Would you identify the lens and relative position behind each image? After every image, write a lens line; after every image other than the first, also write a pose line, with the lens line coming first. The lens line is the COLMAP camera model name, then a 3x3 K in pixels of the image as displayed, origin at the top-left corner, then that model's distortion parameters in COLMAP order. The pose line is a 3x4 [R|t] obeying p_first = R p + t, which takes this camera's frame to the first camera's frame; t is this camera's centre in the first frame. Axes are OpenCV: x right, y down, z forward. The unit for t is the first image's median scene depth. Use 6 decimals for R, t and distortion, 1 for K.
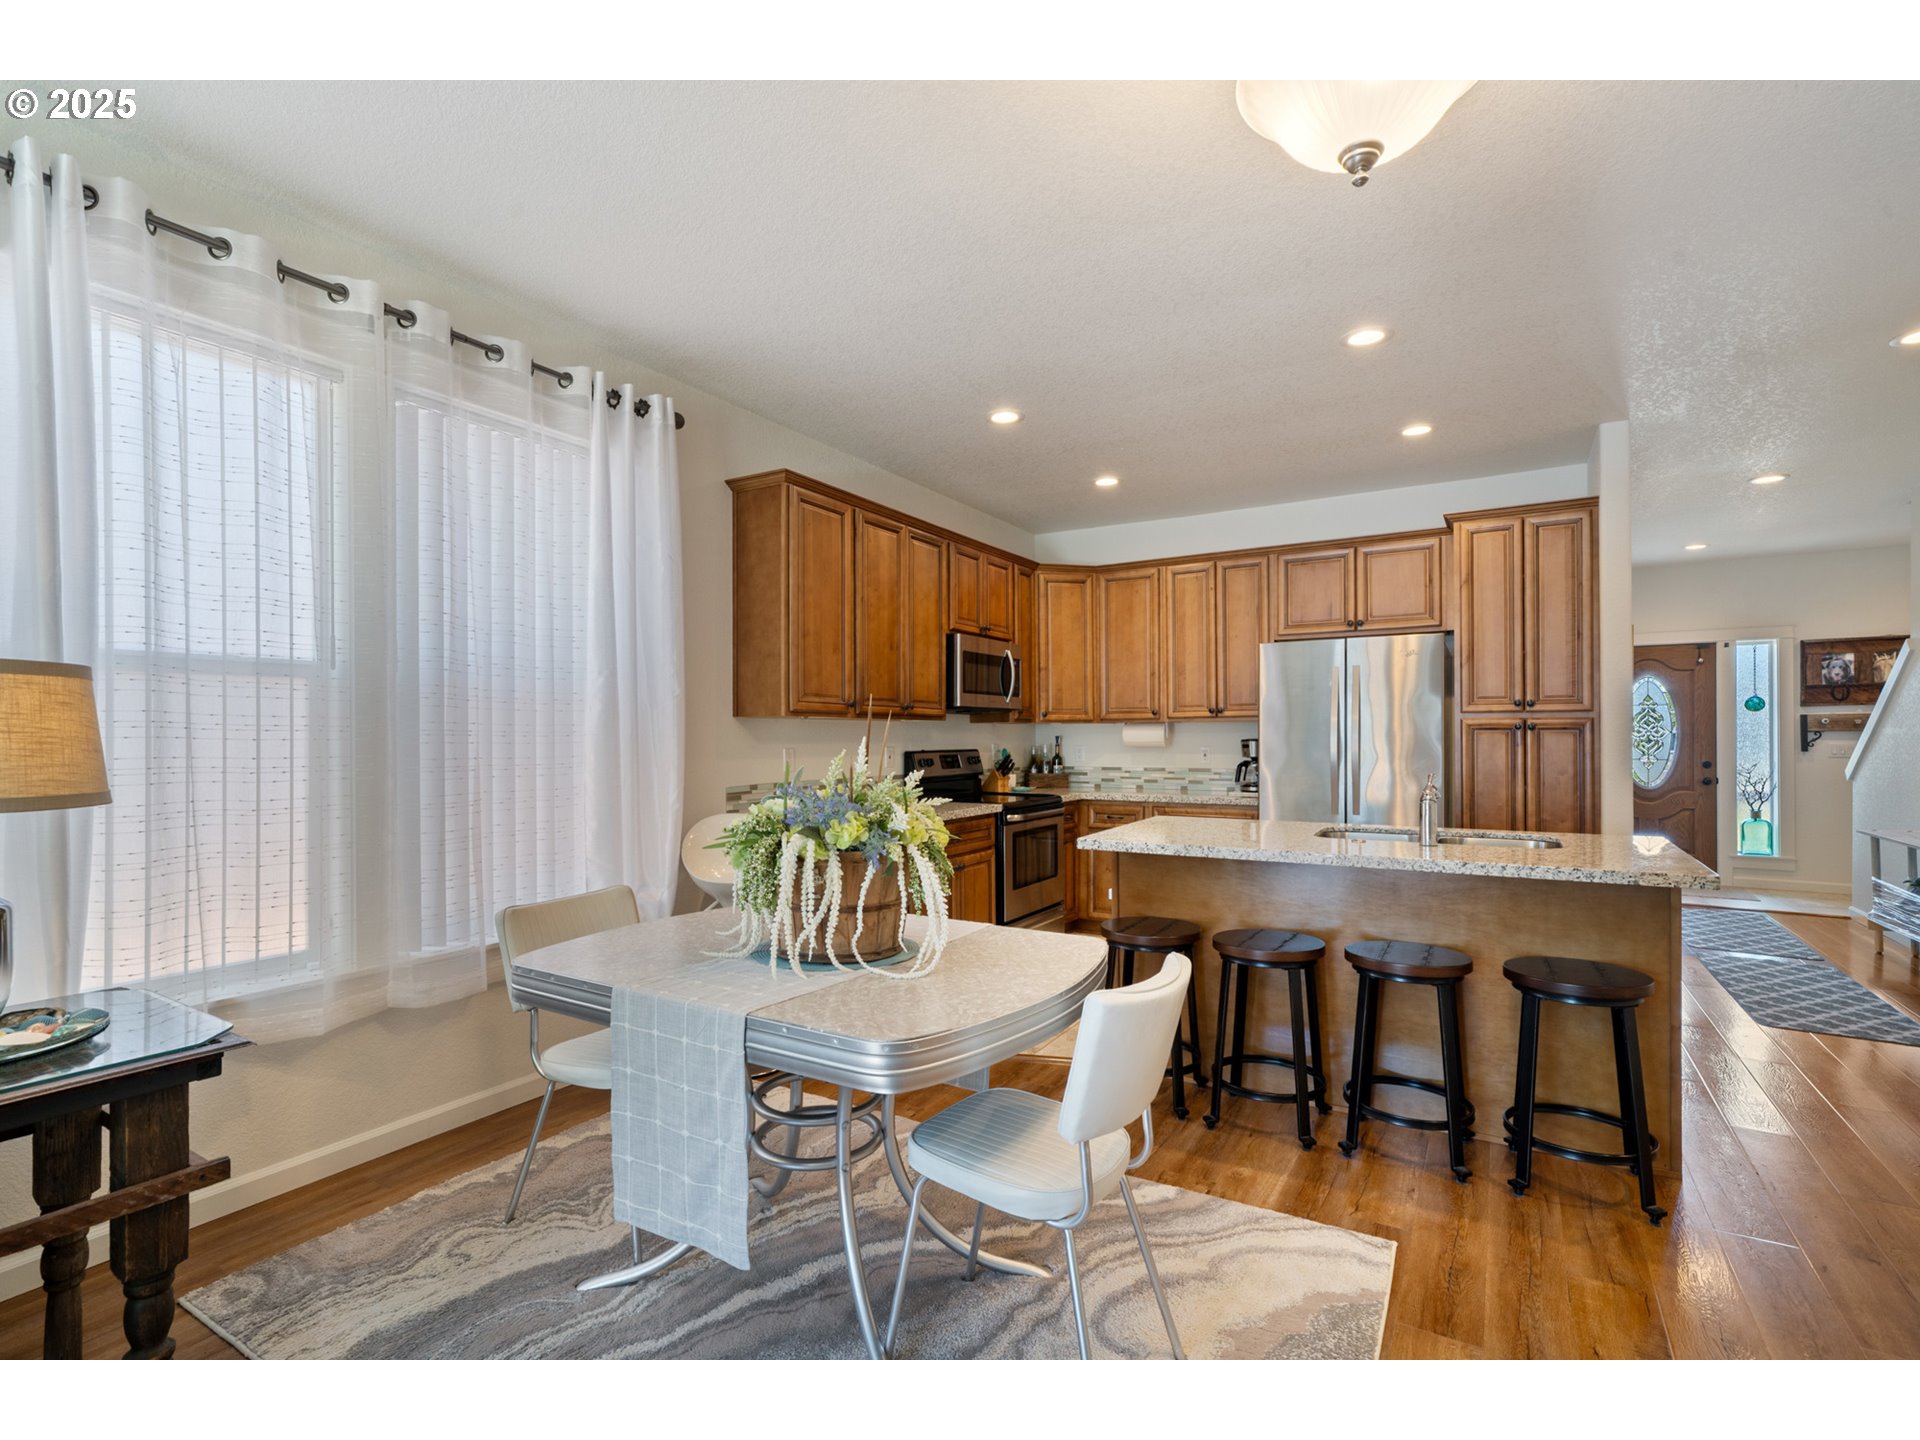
lens RADIAL K [[891.4, 0, 961.5], [0, 891.4, 735.9], [0, 0, 1]] dist [-0.000281, -0.000029]
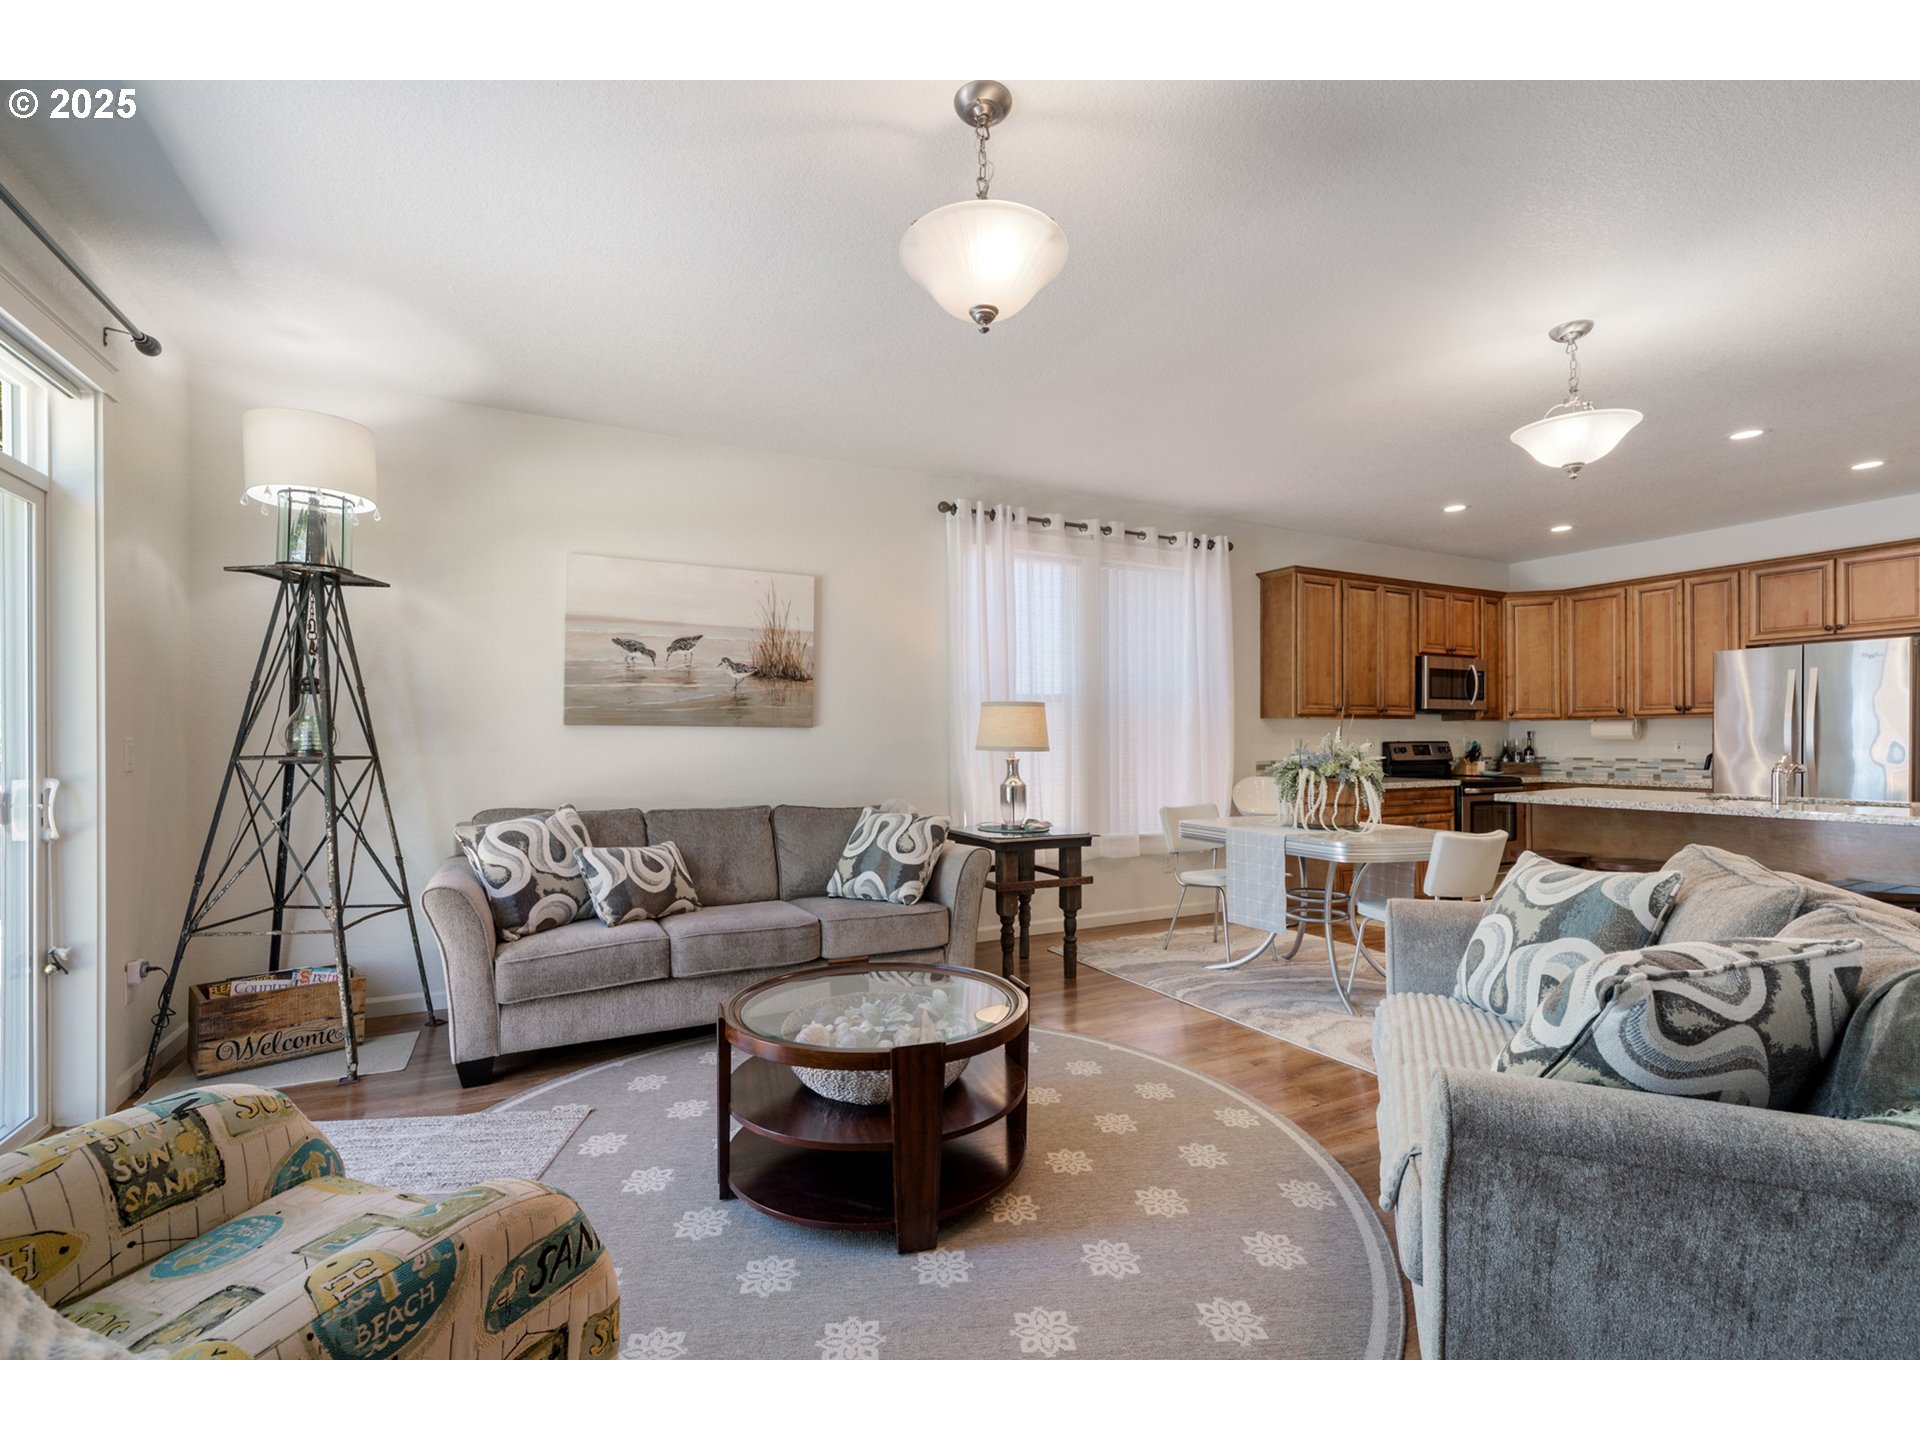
lens RADIAL K [[856.7, 0, 962.6], [0, 856.7, 738.0], [0, 0, 1]] dist [0.000945, -0.000085]
pose [[0.851840, 0.001764, -0.523800, 0.078854], [-0.000827, 0.999998, 0.002022, 0.009628], [0.523802, -0.001289, 0.851839, -0.486710]]
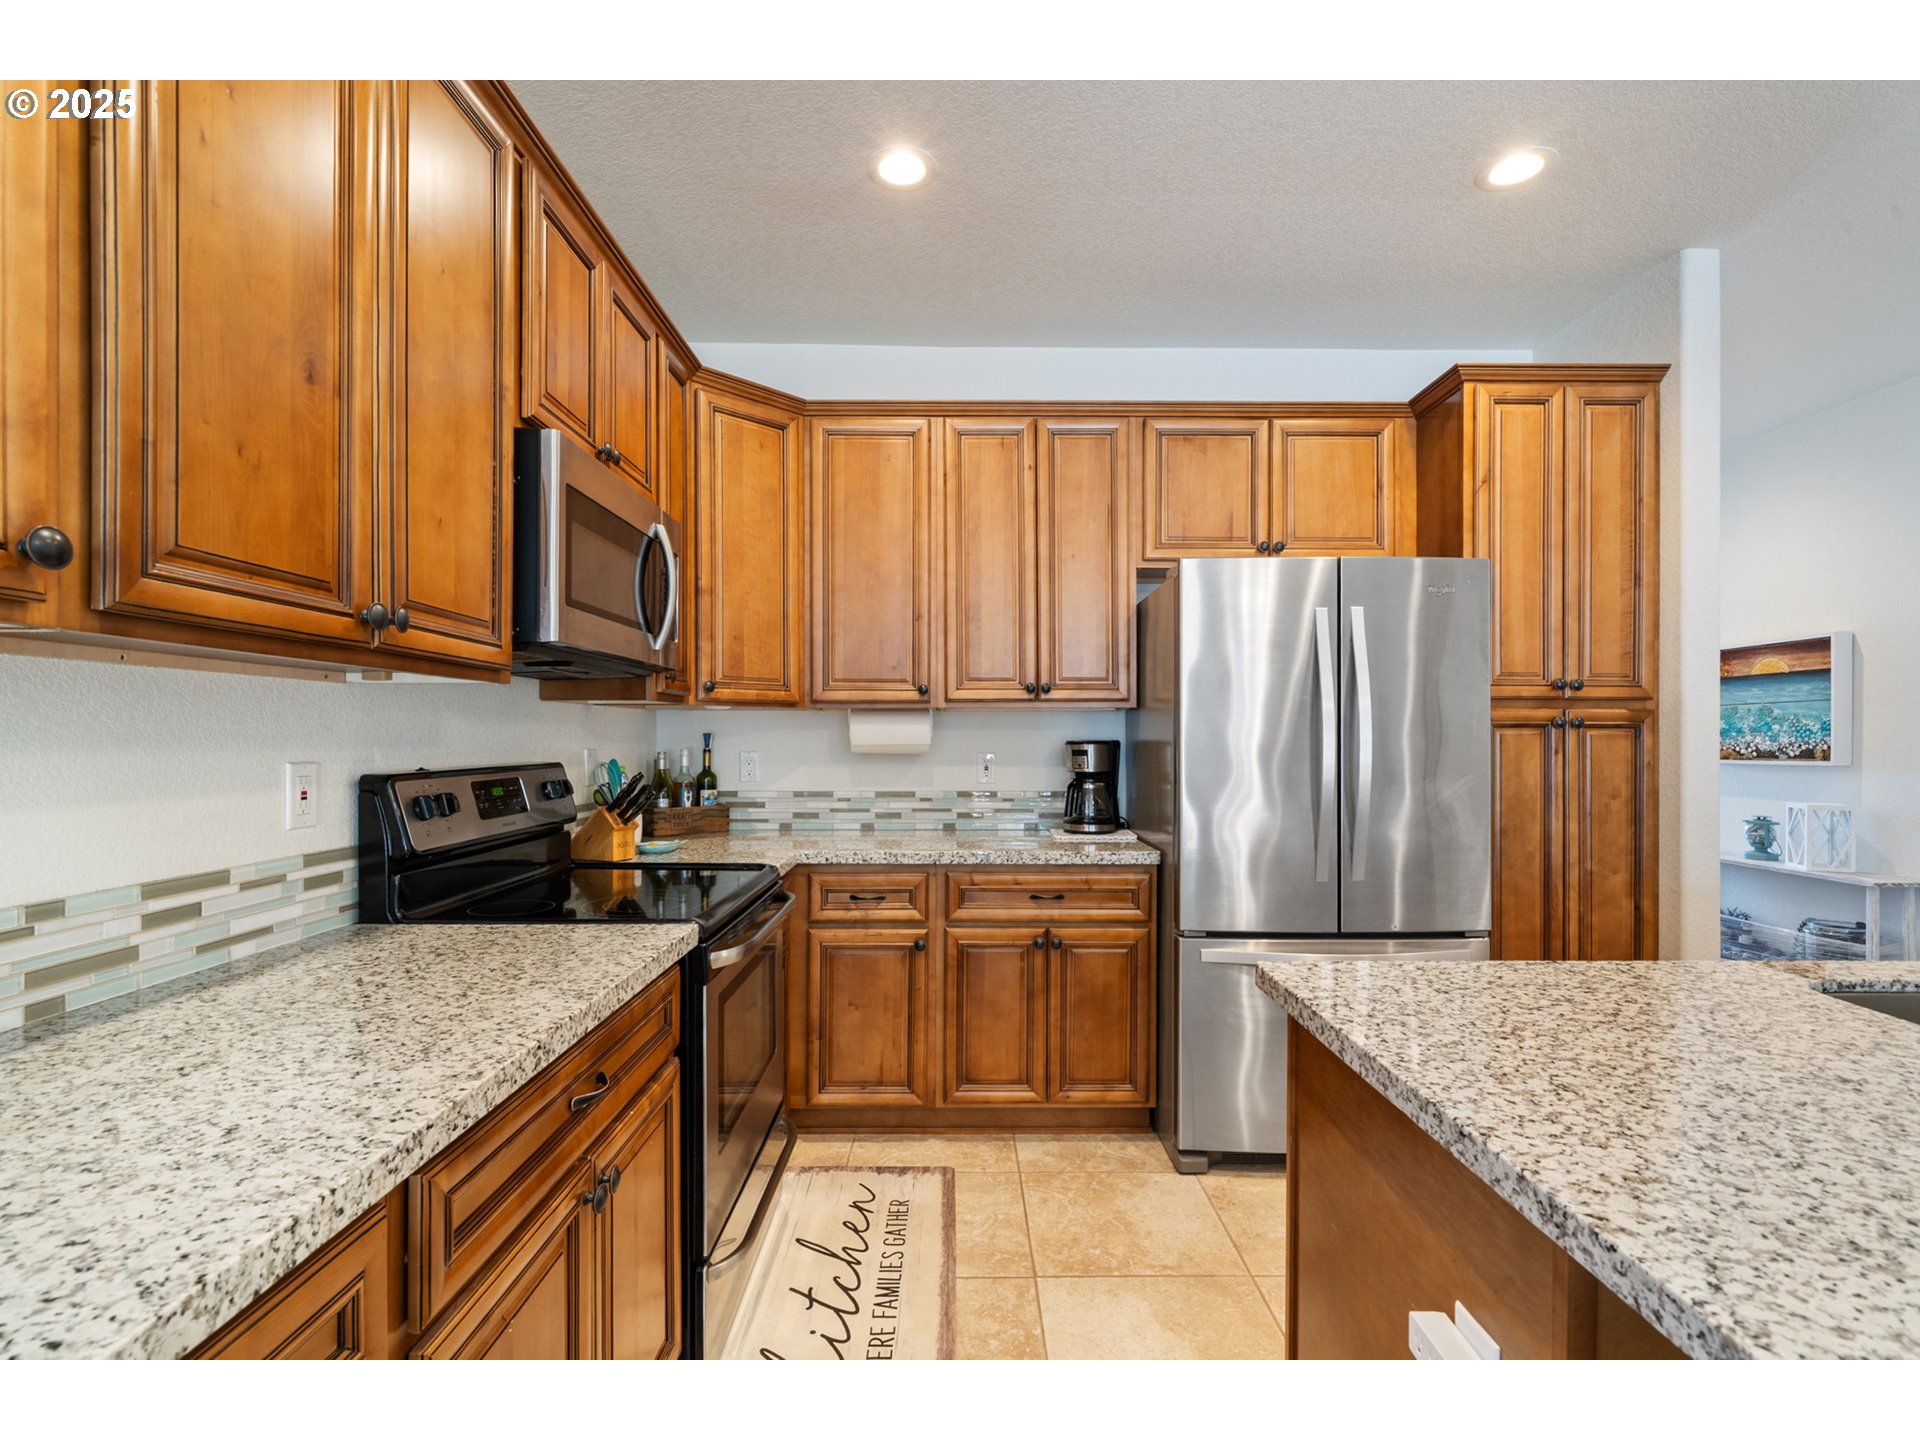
lens RADIAL K [[891.4, 0, 961.5], [0, 891.4, 735.9], [0, 0, 1]] dist [-0.000281, -0.000029]
pose [[0.852003, 0.006045, 0.523502, -0.047425], [-0.005897, 0.999981, -0.001950, 0.002465], [-0.523503, -0.001426, 0.852022, 0.612359]]
